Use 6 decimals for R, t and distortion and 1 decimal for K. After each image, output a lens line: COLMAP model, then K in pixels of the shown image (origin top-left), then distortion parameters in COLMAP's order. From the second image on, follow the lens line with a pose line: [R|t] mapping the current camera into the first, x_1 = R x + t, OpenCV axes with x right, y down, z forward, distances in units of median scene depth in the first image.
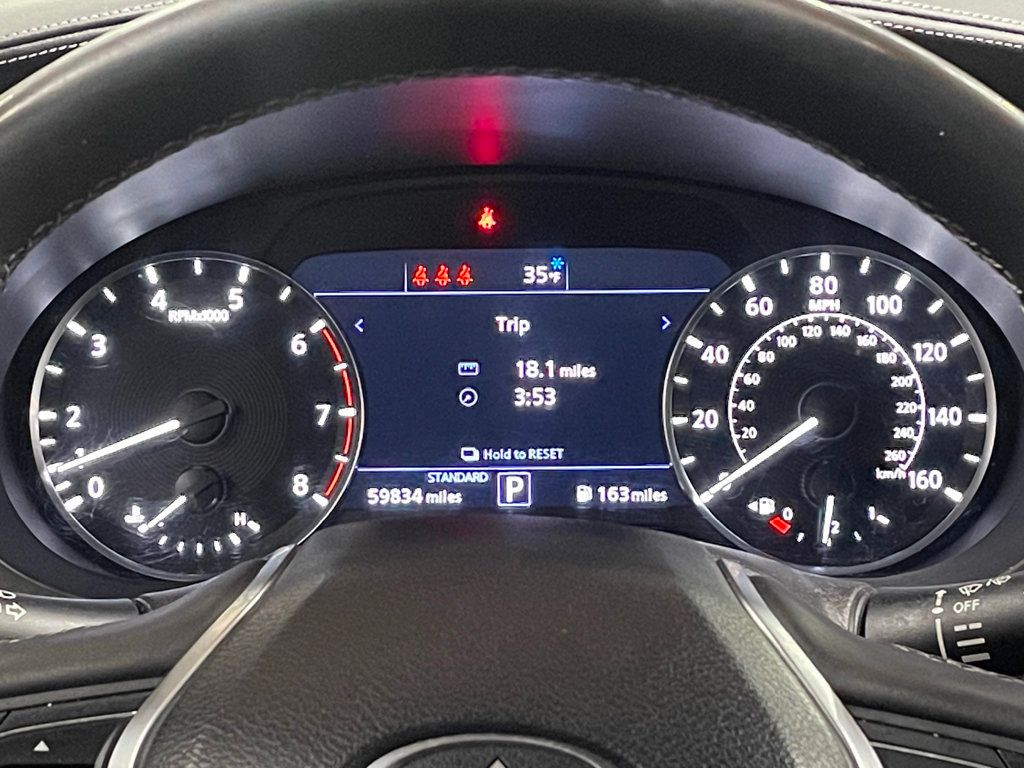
lens RADIAL K [[2338.5, 0, 512.5], [0, 2338.5, 385.8], [0, 0, 1]] dist [0.065778, 0.000000]
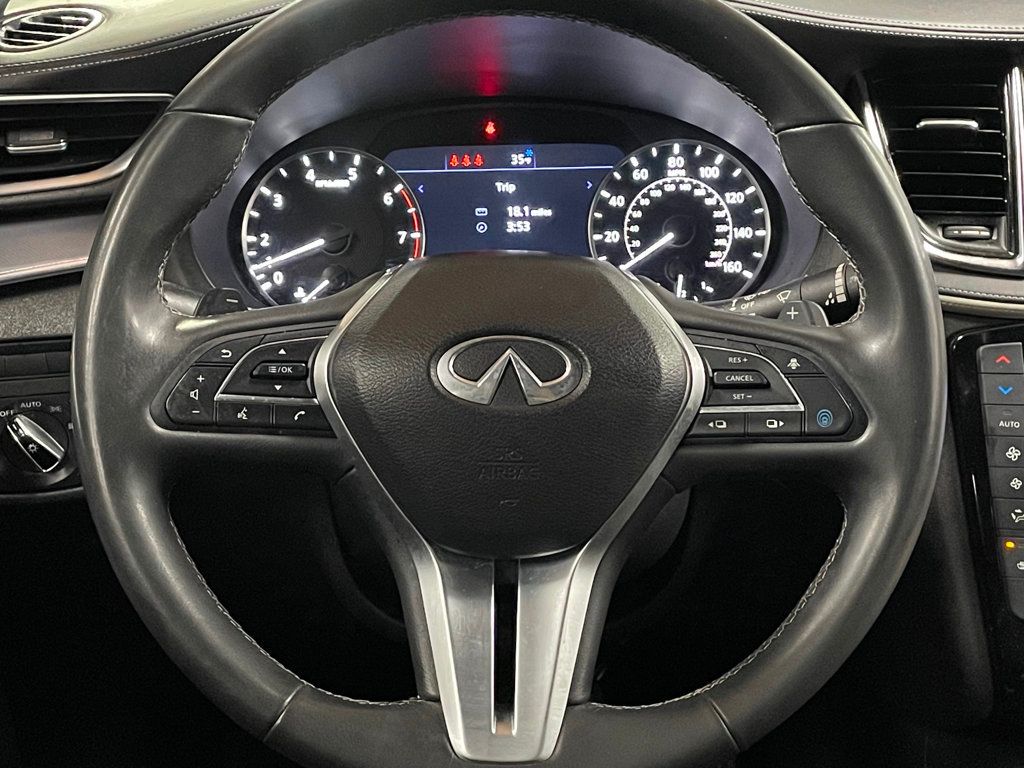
lens RADIAL K [[1607.1, 0, 510.7], [0, 1607.1, 382.0], [0, 0, 1]] dist [0.102240, 0.000000]
pose [[0.999755, -0.015950, 0.015364, -0.017555], [0.015739, 0.999781, 0.013786, 0.109334], [-0.015580, -0.013541, 0.999787, -0.255397]]
